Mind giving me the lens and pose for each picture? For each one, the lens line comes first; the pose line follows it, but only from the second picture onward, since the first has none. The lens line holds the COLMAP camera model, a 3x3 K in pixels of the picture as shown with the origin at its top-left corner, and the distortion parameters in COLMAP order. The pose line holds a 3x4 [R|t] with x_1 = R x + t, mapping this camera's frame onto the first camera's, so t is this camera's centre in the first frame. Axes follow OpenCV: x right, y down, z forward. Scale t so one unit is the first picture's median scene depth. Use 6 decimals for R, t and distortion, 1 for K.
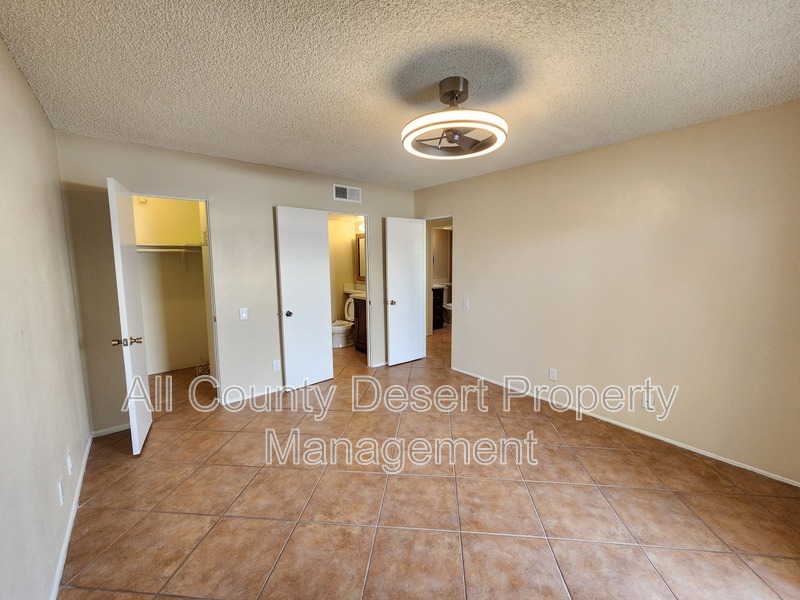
lens RADIAL K [[331.0, 0, 402.2], [0, 331.0, 294.8], [0, 0, 1]] dist [0.002471, 0.000205]
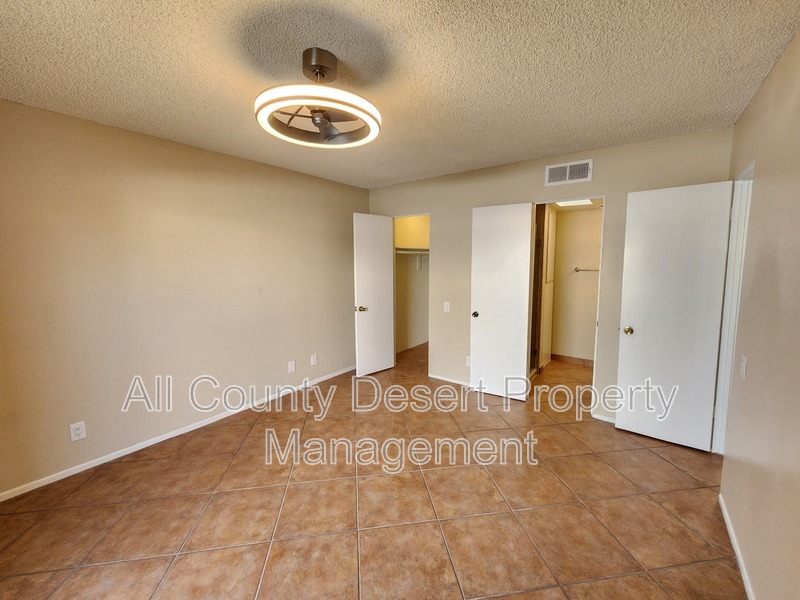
lens RADIAL K [[329.0, 0, 400.1], [0, 329.0, 295.6], [0, 0, 1]] dist [0.002442, 0.000017]
pose [[0.248088, 0.105288, -0.962999, 1.016371], [-0.107731, 0.990909, 0.080586, -0.101203], [0.962729, 0.083752, 0.257176, 0.960470]]
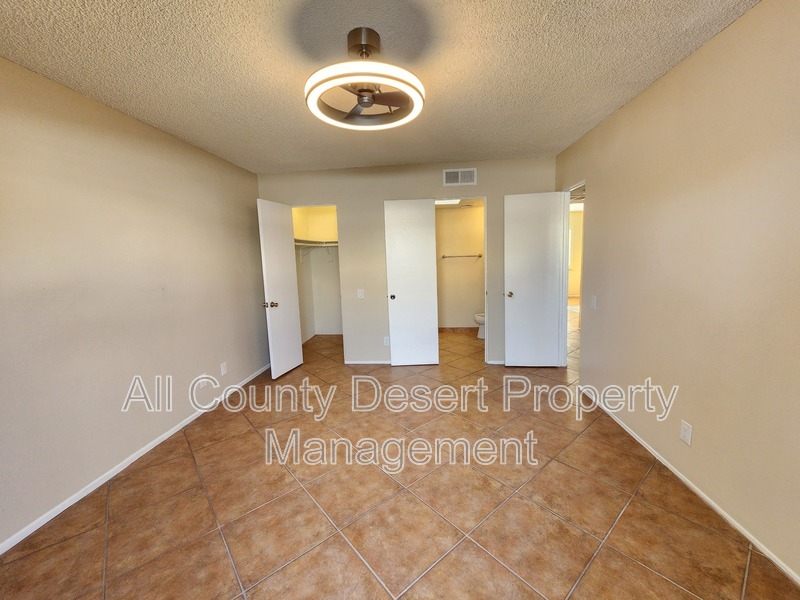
lens RADIAL K [[329.0, 0, 400.1], [0, 329.0, 295.6], [0, 0, 1]] dist [0.002442, 0.000017]
pose [[0.715249, 0.064653, -0.695873, 0.818413], [-0.048689, 0.997902, 0.042670, 0.007039], [0.697172, 0.003362, 0.716896, 0.414004]]
